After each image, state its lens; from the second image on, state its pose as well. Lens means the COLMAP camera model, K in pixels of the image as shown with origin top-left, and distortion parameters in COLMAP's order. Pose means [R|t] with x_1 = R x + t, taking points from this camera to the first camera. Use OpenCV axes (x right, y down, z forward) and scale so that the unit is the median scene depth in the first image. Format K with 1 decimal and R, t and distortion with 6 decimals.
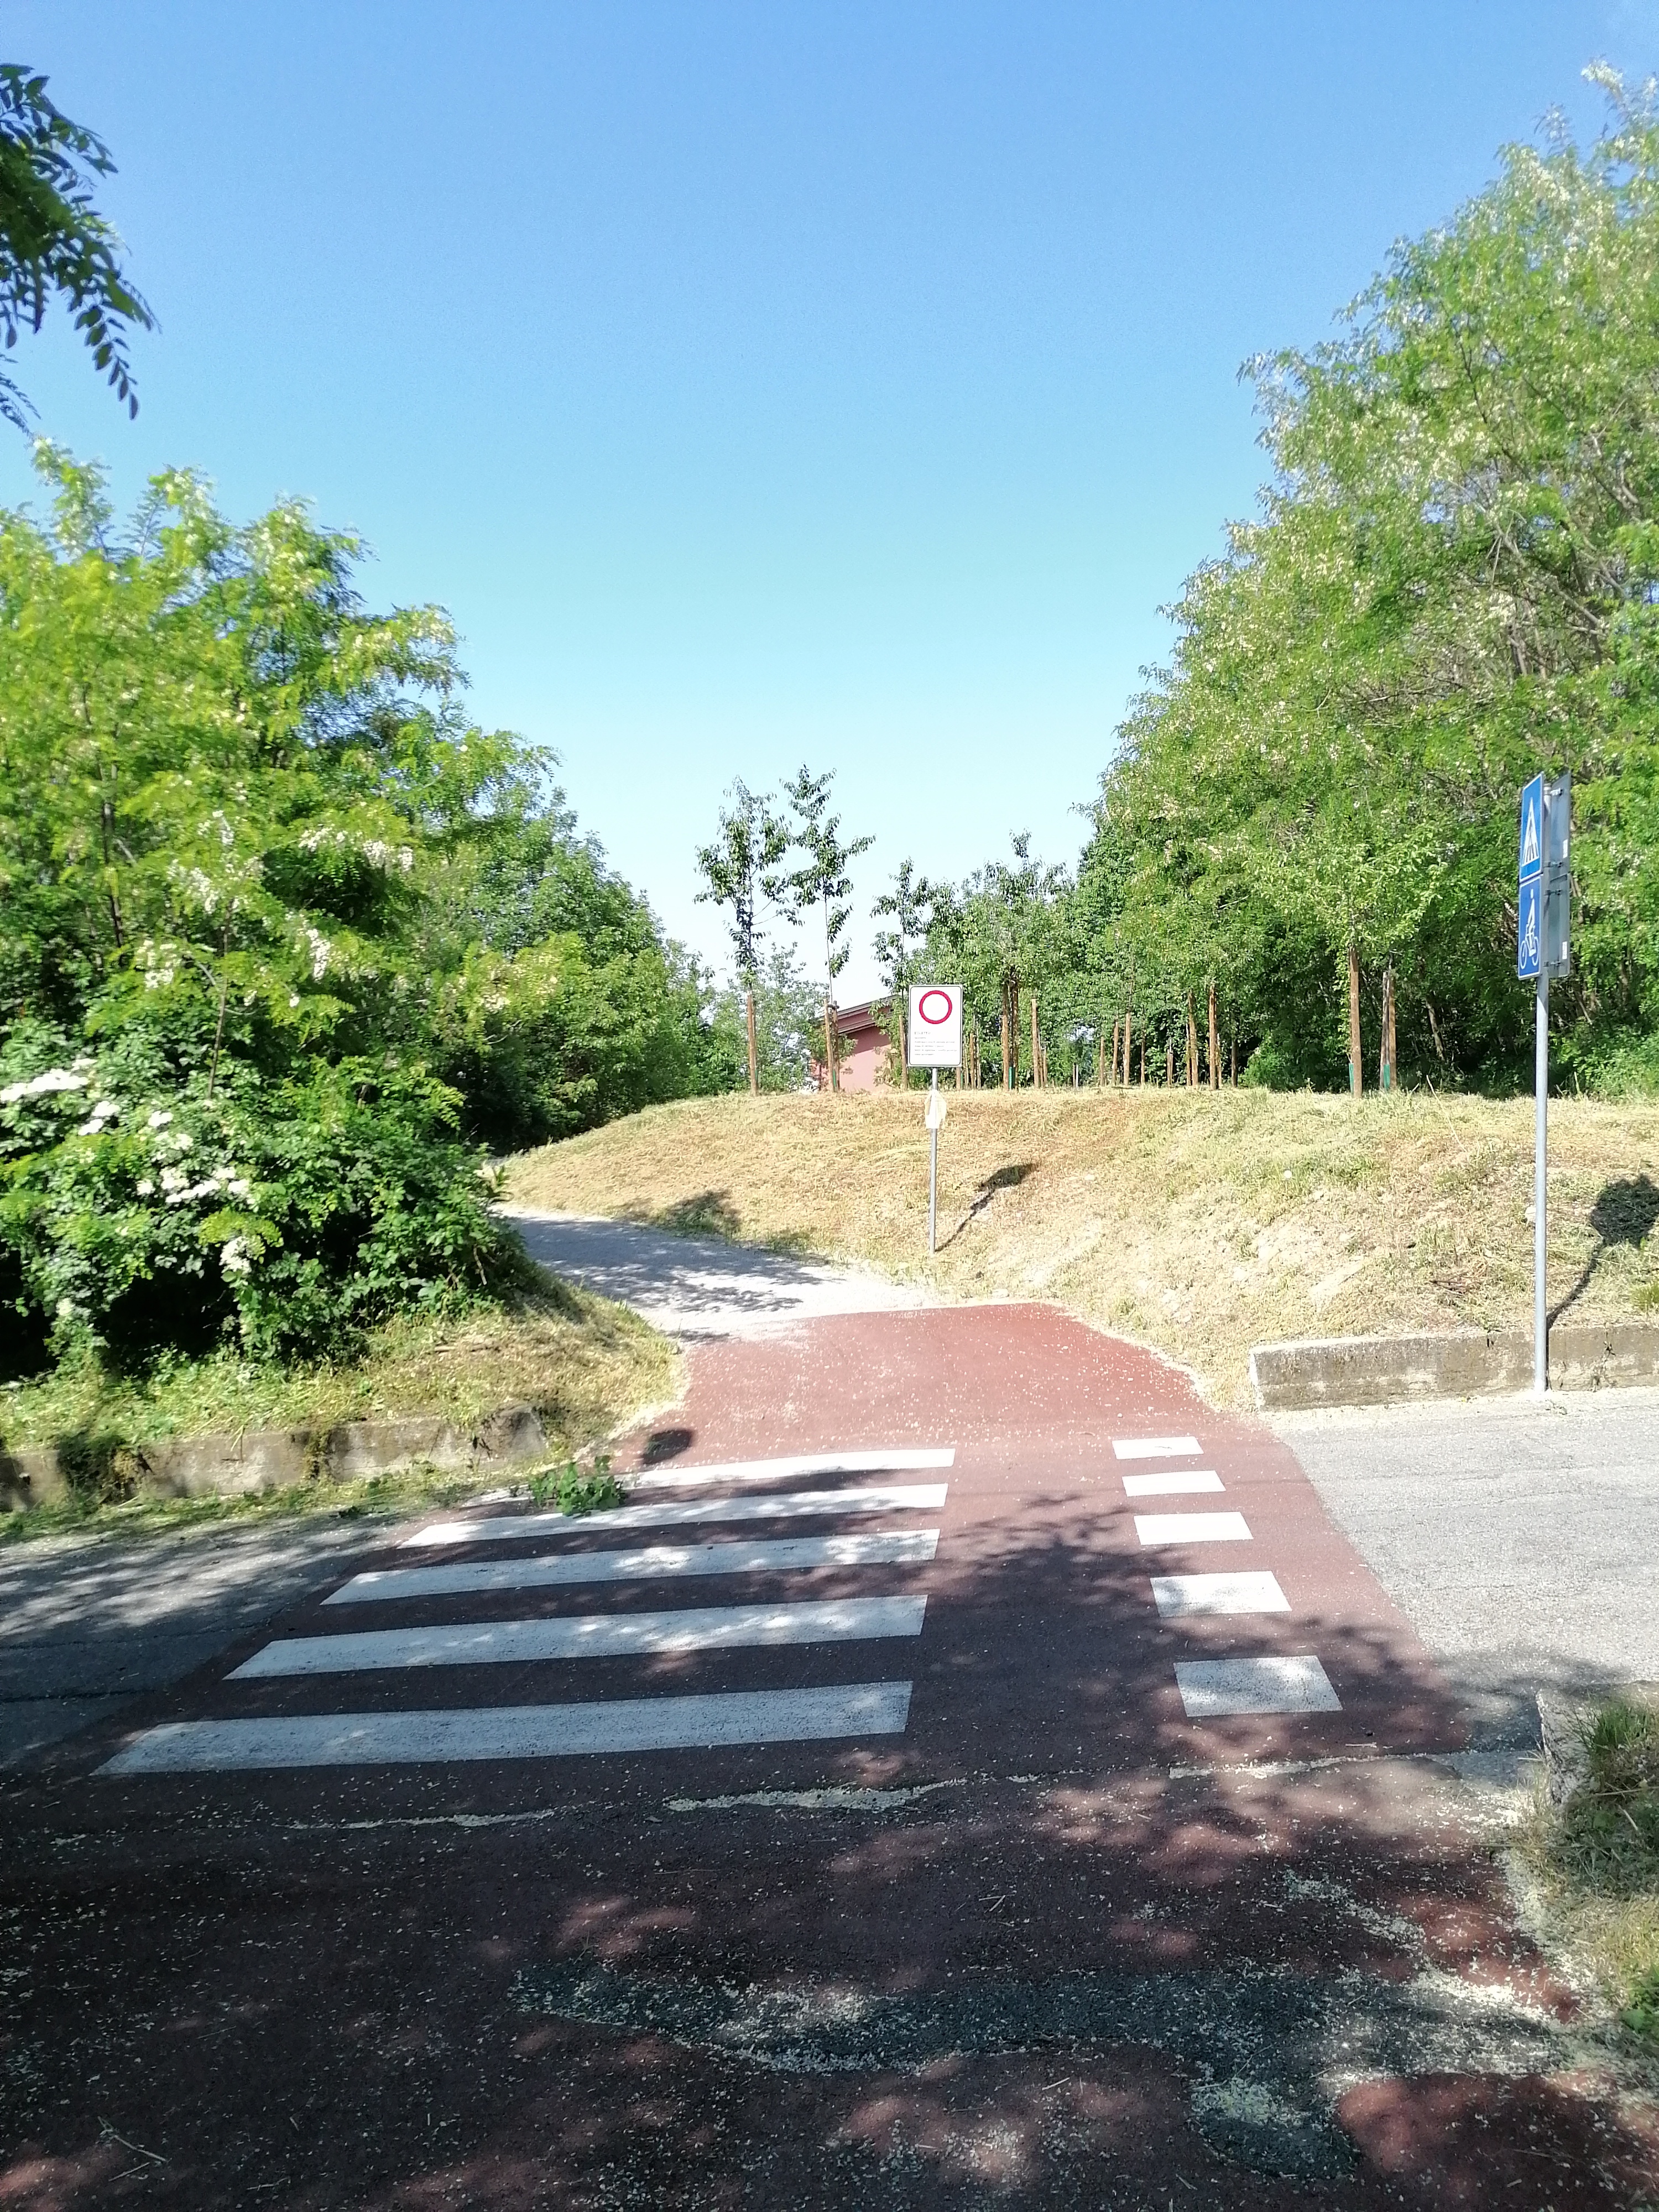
lens RADIAL K [[1745.7, 0, 826.2], [0, 1745.7, 1106.1], [0, 0, 1]] dist [0.001505, -0.000273]
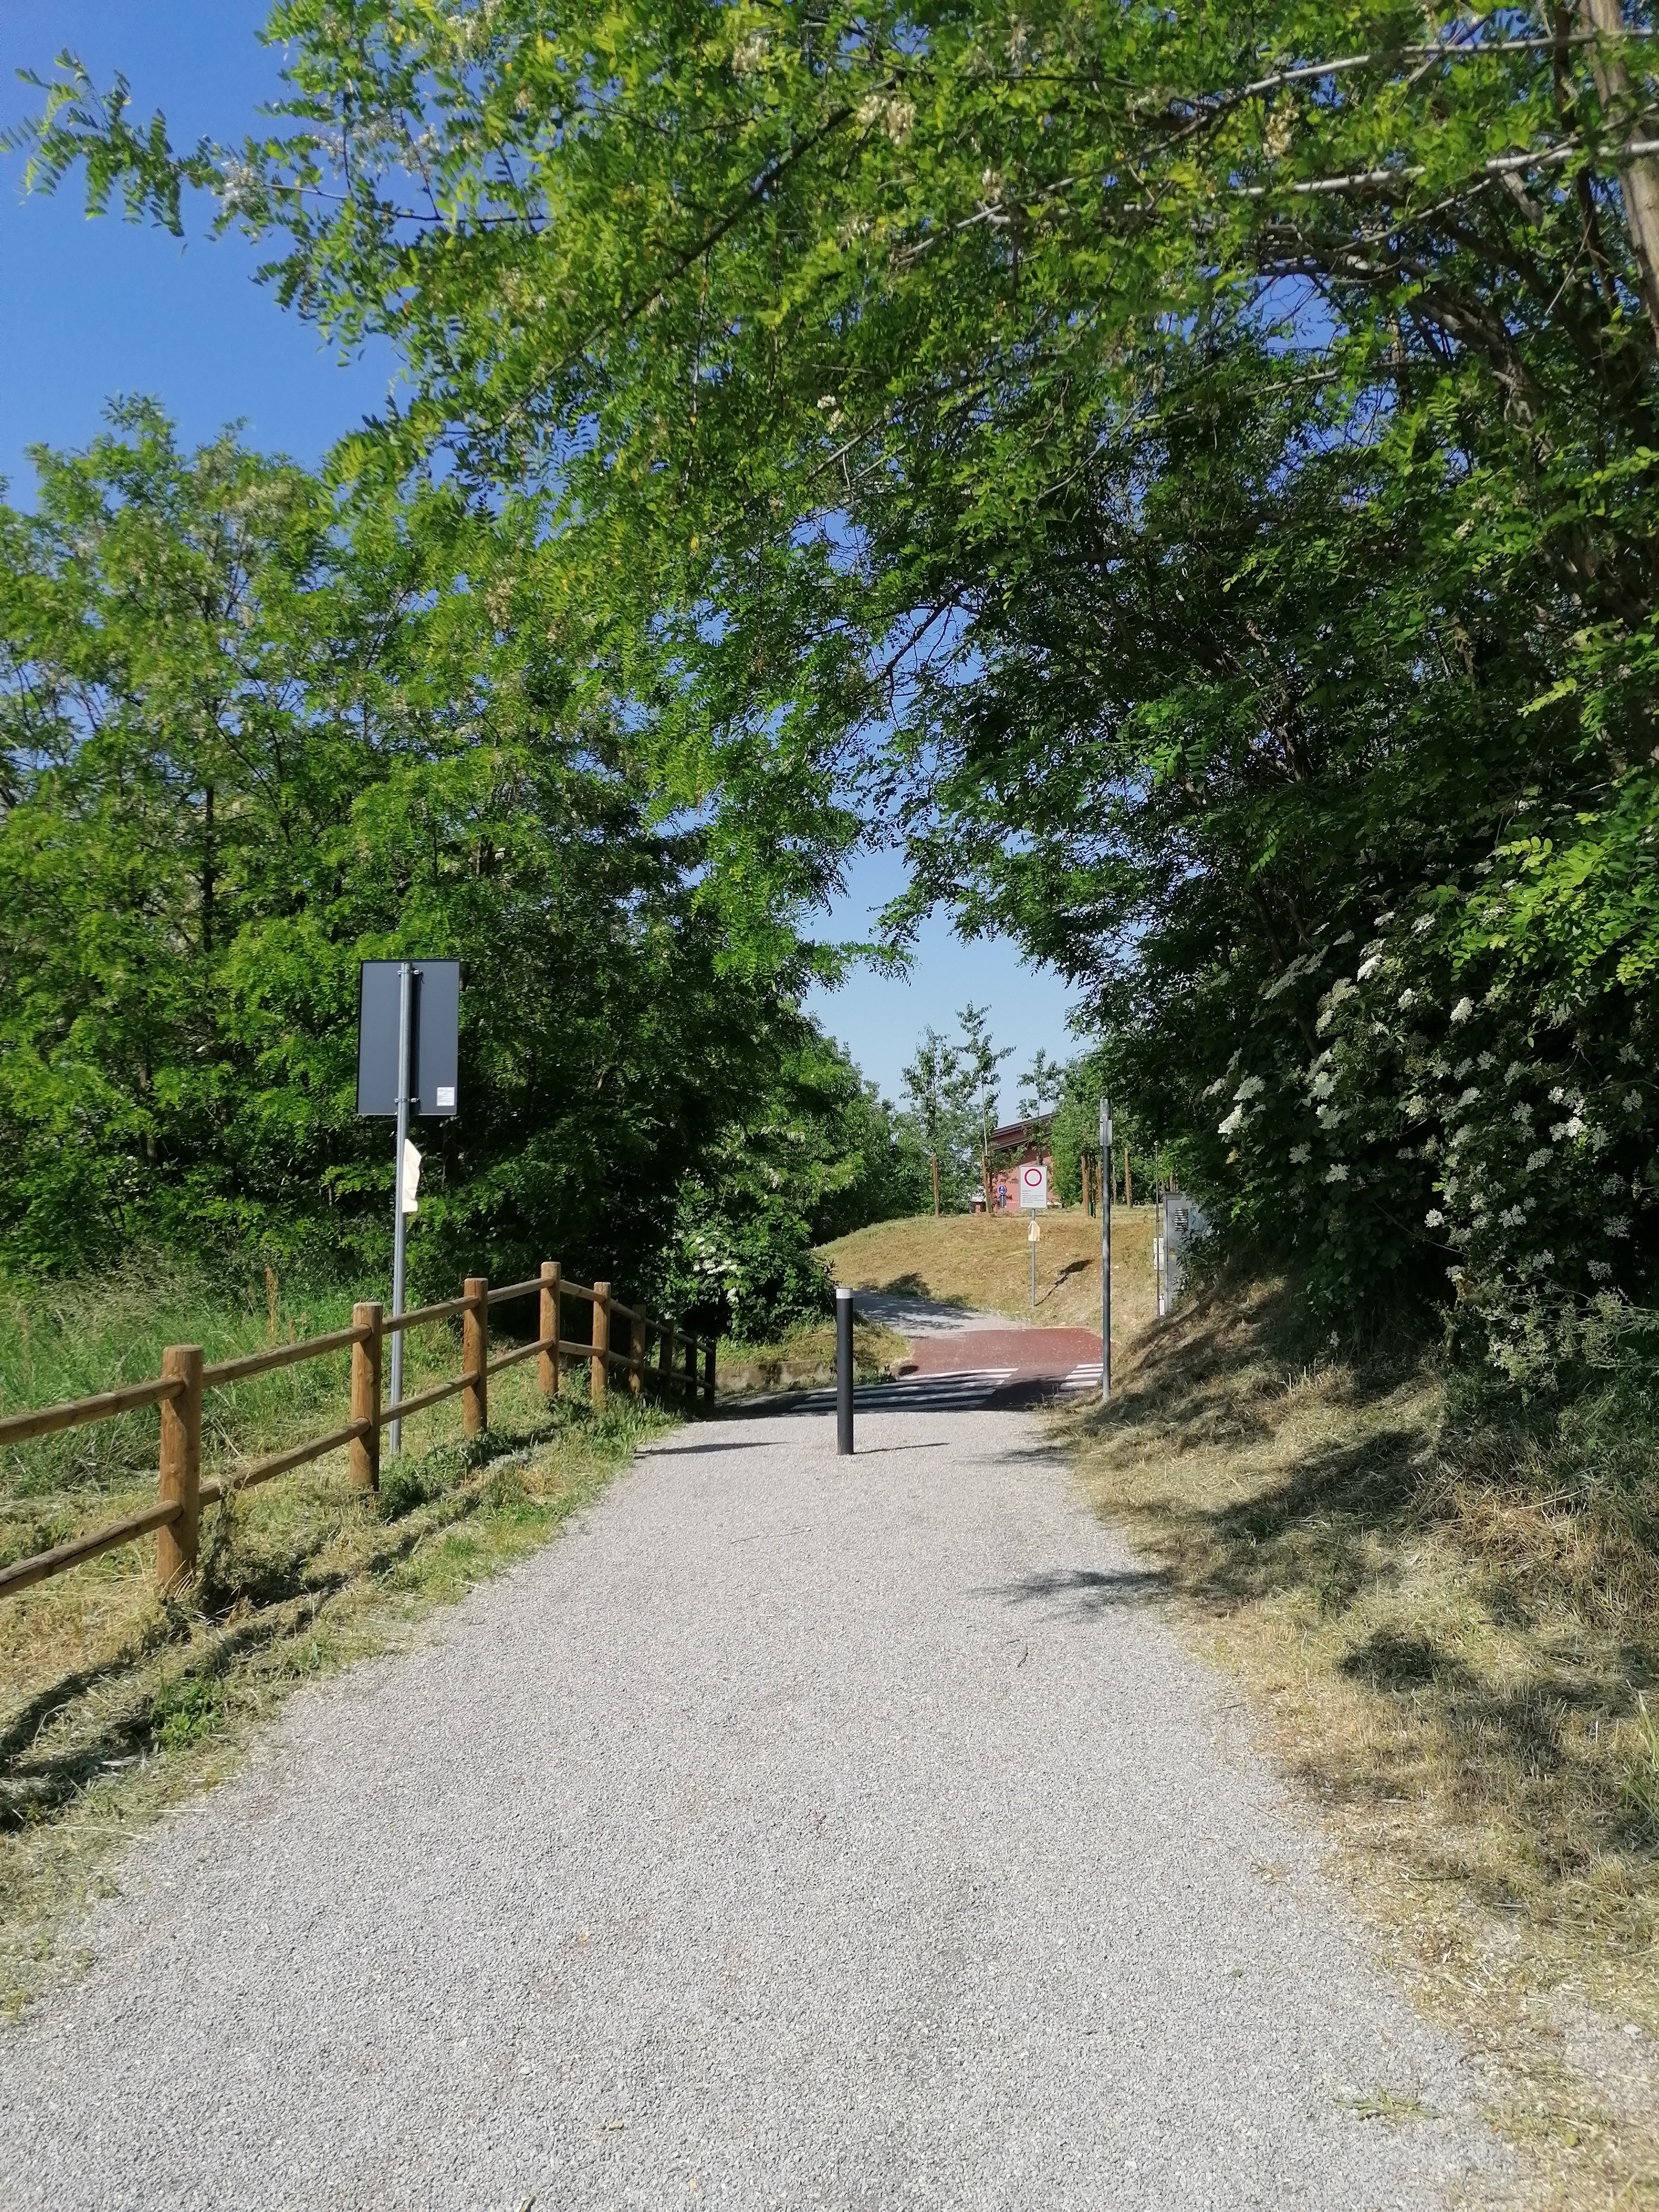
lens RADIAL K [[1745.7, 0, 830.5], [0, 1745.7, 1111.4], [0, 0, 1]] dist [0.001505, -0.000273]
pose [[0.995159, -0.004795, -0.098164, 0.029584], [-0.000257, 0.998679, -0.051392, -0.031393], [0.098281, 0.051168, 0.993842, -0.954072]]
